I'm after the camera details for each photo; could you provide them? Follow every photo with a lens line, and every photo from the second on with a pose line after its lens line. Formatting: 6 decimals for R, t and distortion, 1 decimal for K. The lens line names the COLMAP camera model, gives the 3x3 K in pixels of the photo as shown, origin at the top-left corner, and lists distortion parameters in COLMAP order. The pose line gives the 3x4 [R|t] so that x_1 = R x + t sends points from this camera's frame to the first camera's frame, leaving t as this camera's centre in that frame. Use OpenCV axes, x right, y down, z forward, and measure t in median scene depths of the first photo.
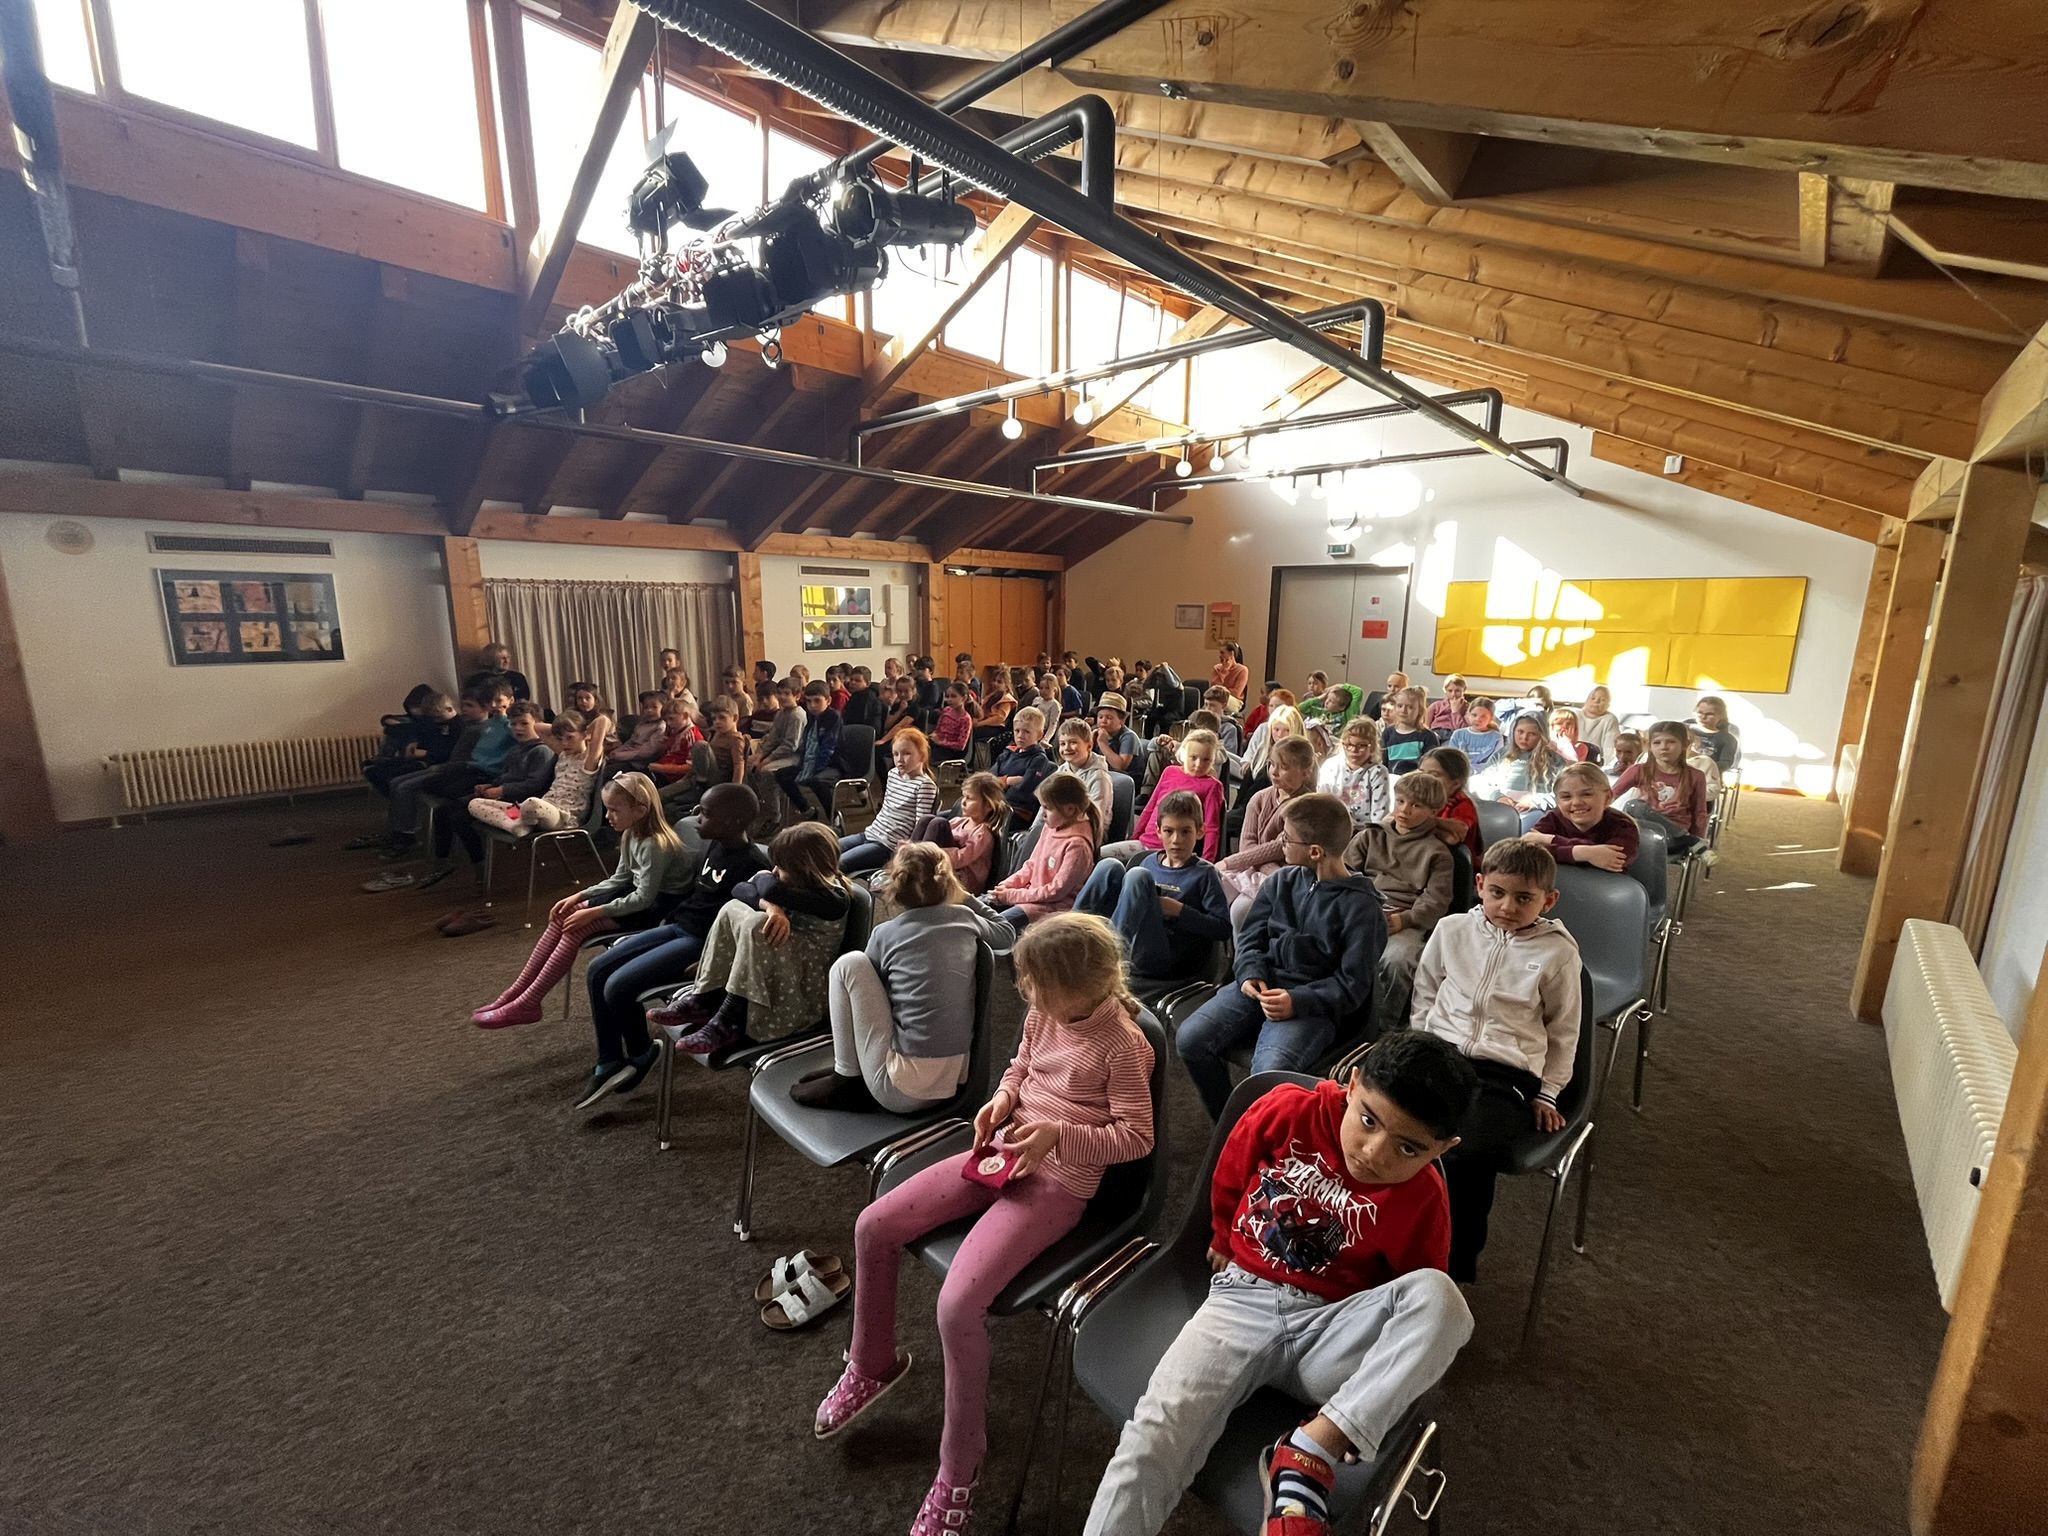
lens RADIAL K [[825.2, 0, 1020.2], [0, 825.2, 768.9], [0, 0, 1]] dist [-0.001493, -0.000384]
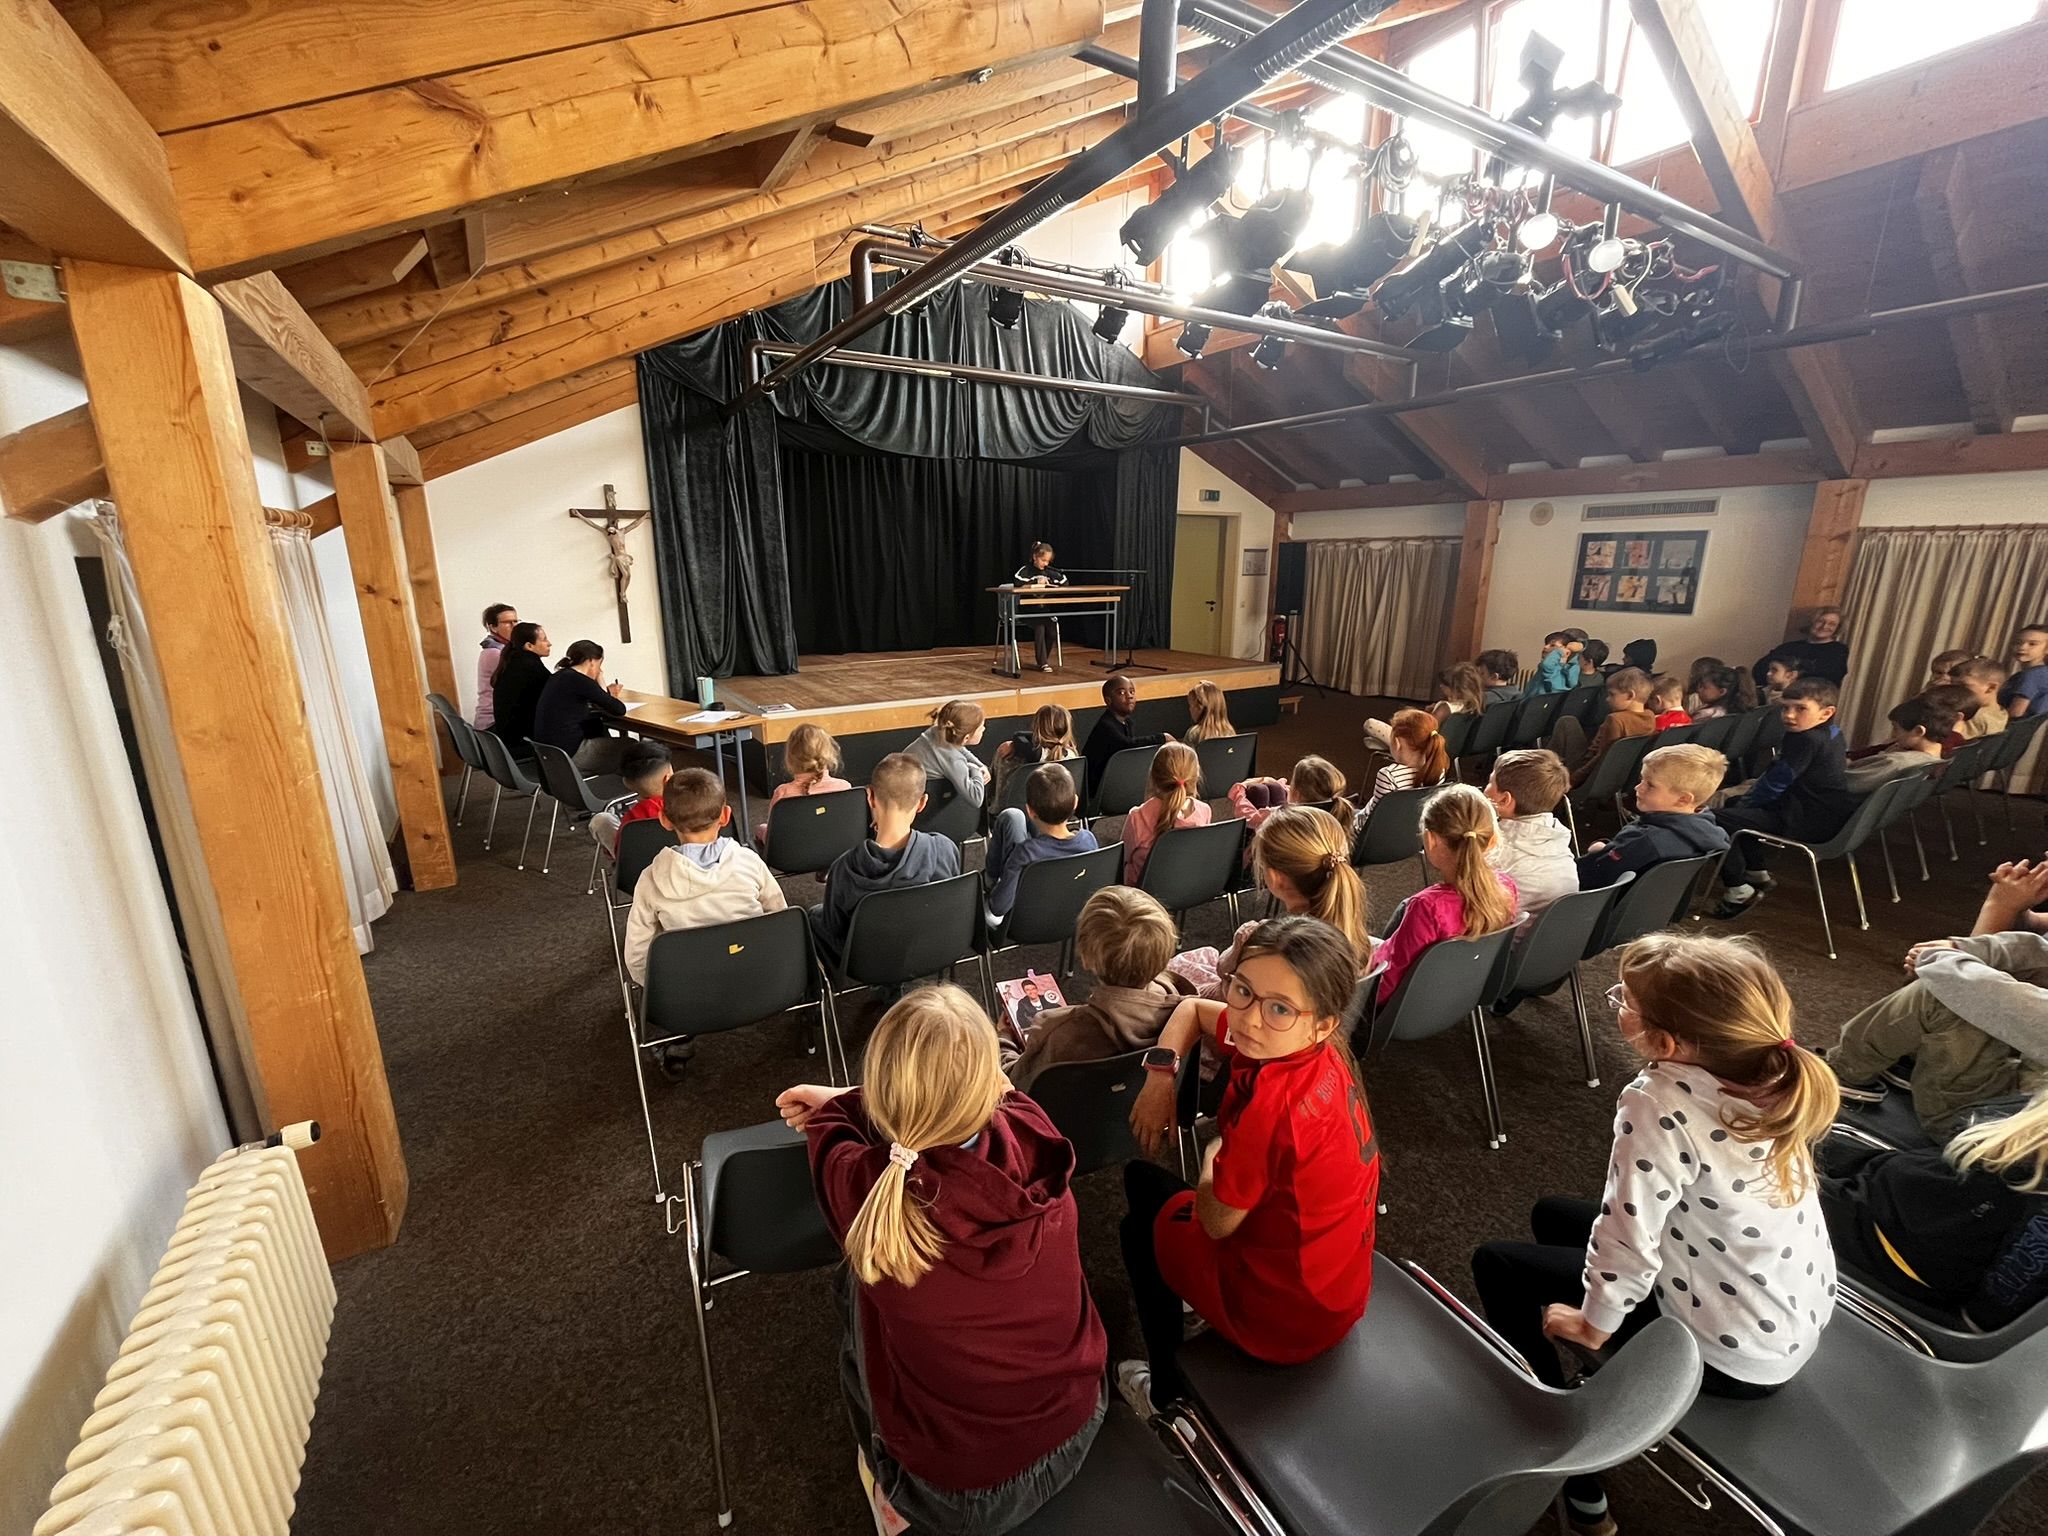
lens RADIAL K [[825.2, 0, 1020.2], [0, 825.2, 768.9], [0, 0, 1]] dist [-0.001493, -0.000384]
pose [[-0.267692, 0.232754, -0.934969, 0.450188], [-0.183798, 0.940228, 0.286687, -0.095368], [0.945811, 0.248589, -0.208912, 0.486127]]
